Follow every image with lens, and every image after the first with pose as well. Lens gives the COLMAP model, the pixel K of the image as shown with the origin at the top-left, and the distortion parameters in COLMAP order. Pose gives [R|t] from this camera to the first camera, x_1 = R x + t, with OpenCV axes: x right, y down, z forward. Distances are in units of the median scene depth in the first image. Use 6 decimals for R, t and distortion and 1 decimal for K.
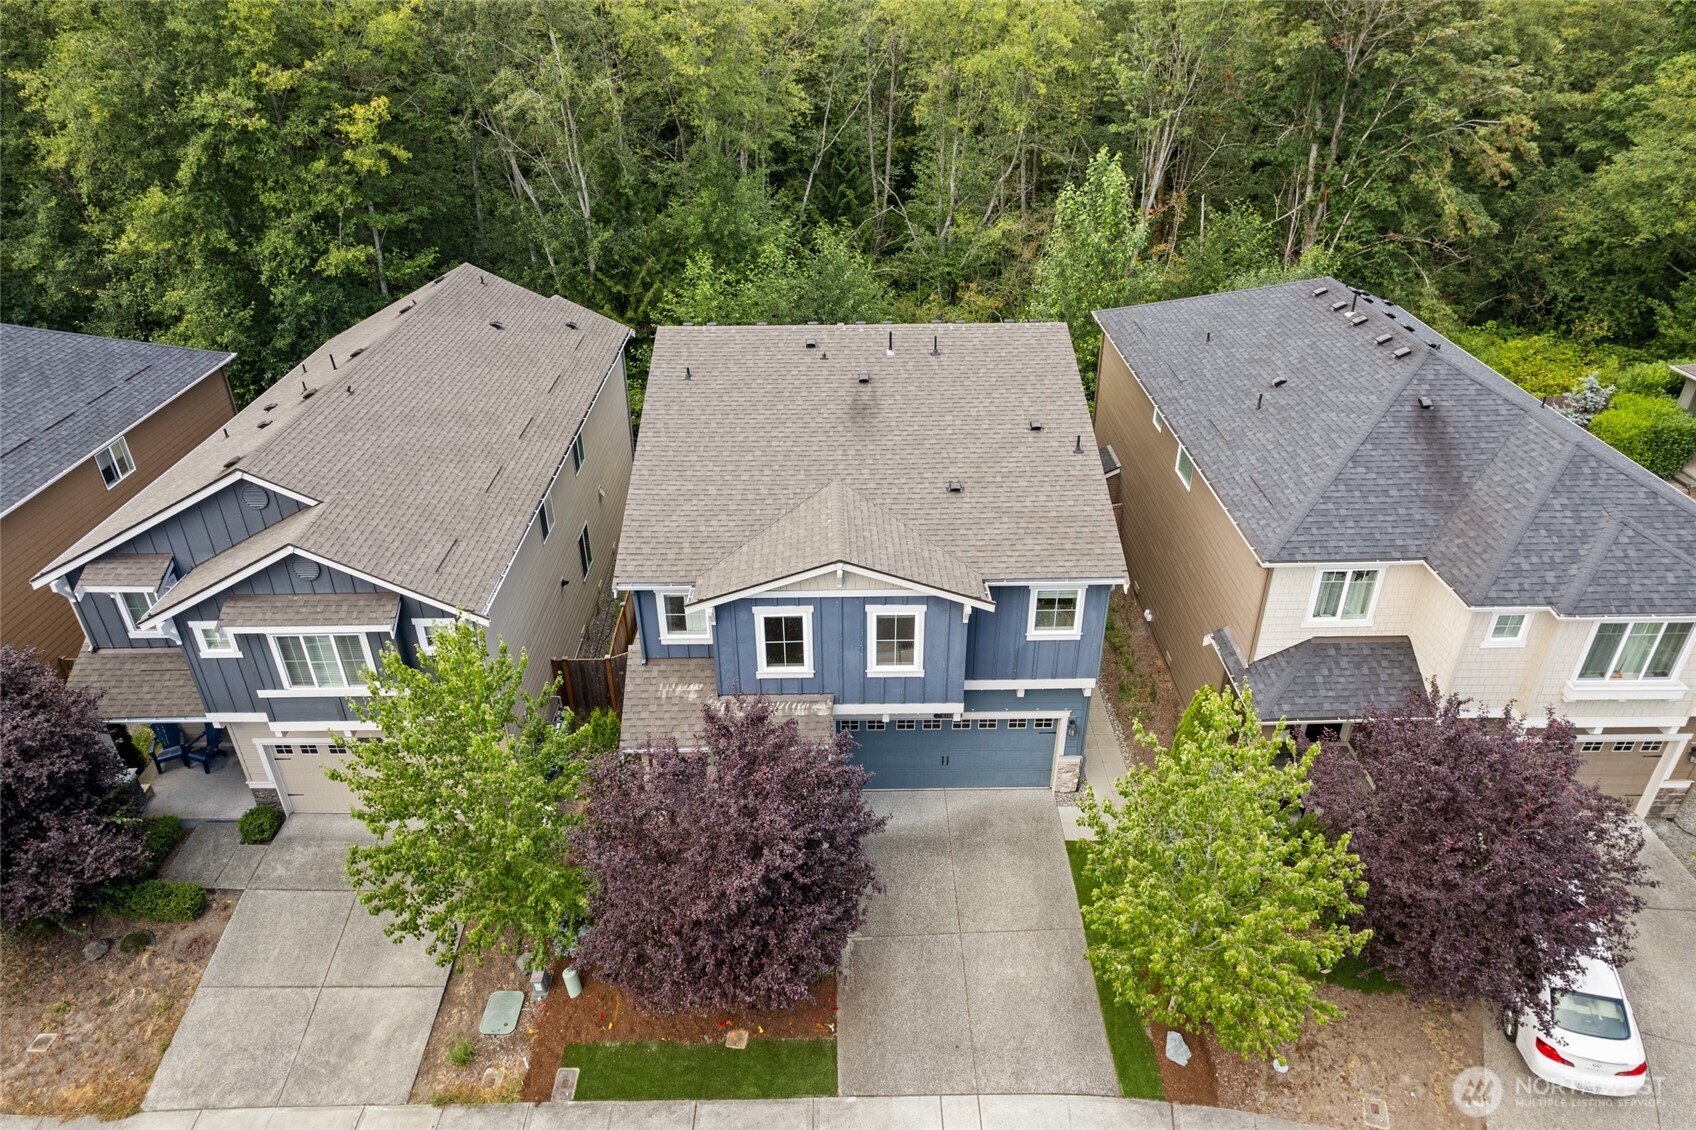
lens RADIAL K [[1106.0, 0, 848.0], [0, 1106.0, 565.0], [0, 0, 1]] dist [-0.000954, 0.001210]
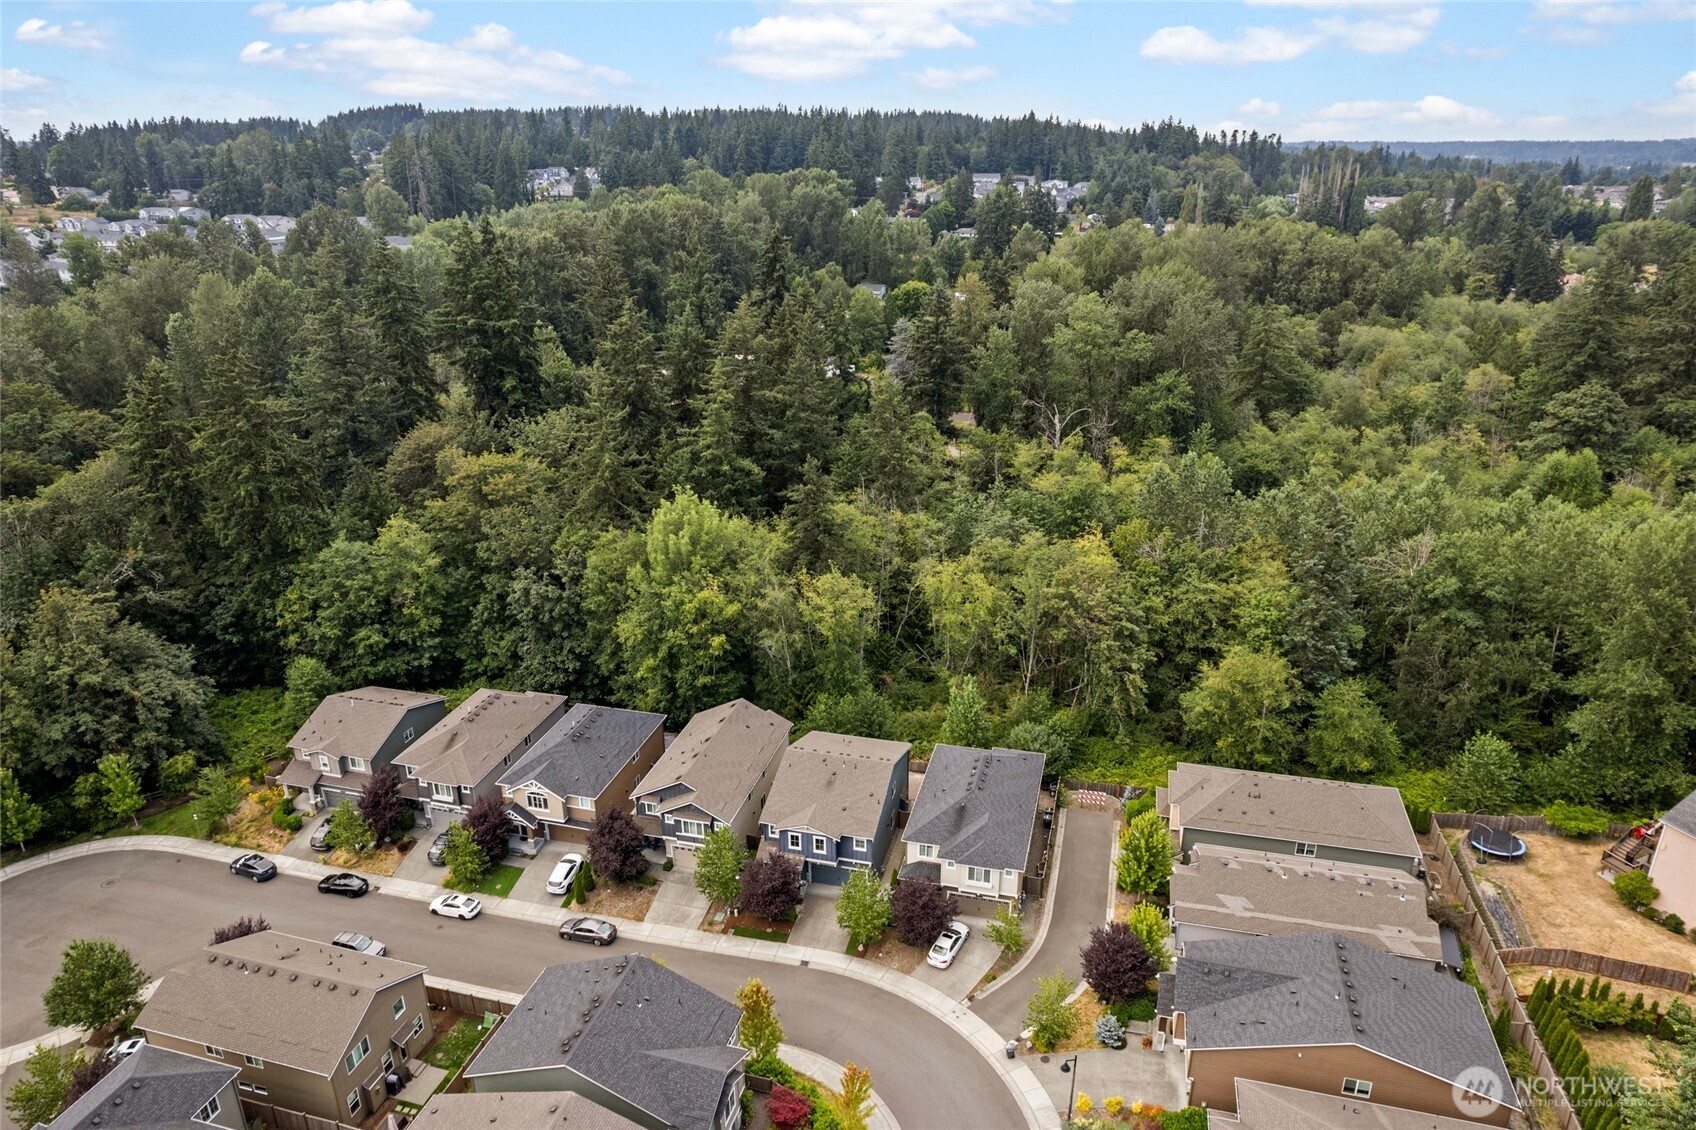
lens RADIAL K [[1096.5, 0, 856.4], [0, 1096.5, 626.3], [0, 0, 1]] dist [0.061522, 0.001182]
pose [[0.967744, 0.116492, -0.223384, 0.971564], [-0.137893, 0.986991, -0.082675, -0.408523], [0.210846, 0.110812, 0.971218, -3.002811]]
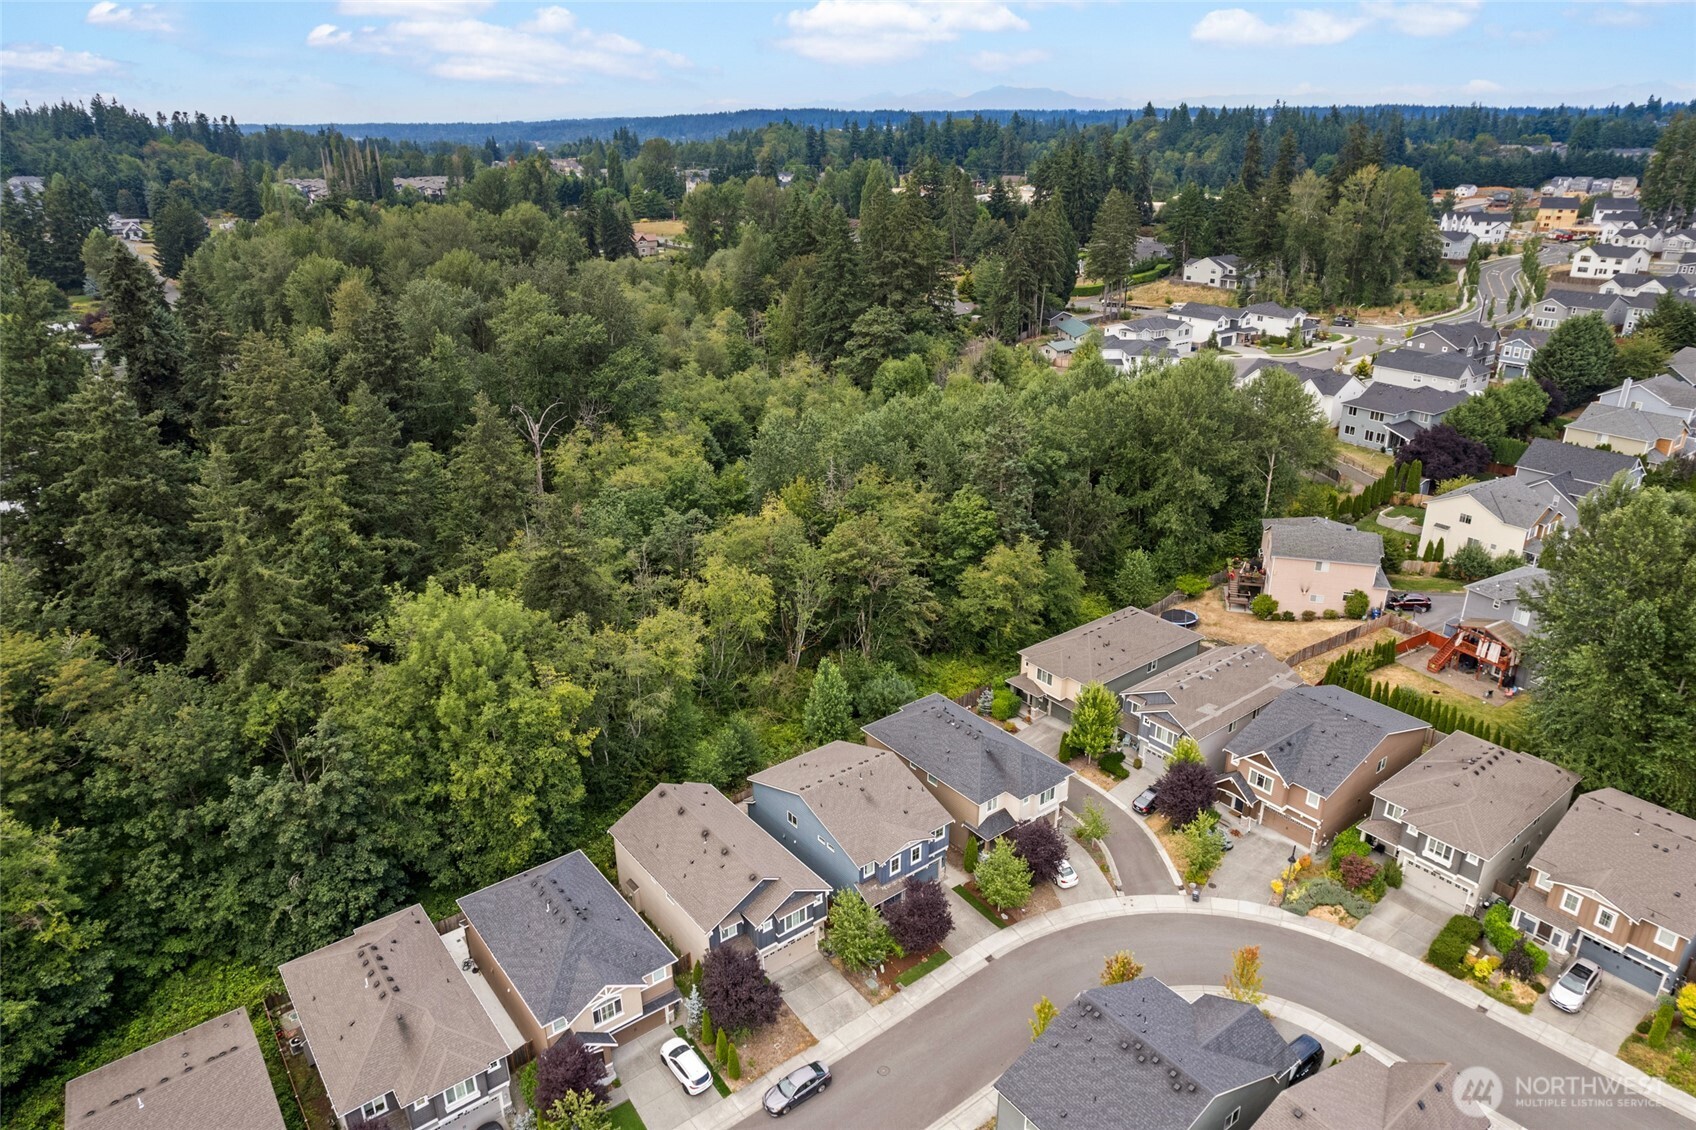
lens RADIAL K [[1111.8, 0, 846.3], [0, 1111.8, 609.3], [0, 0, 1]] dist [0.078904, 0.000703]
pose [[0.802841, -0.265994, 0.533567, -2.020350], [0.320813, 0.947083, -0.010576, -0.790354], [-0.502519, 0.179666, 0.845692, -2.405218]]
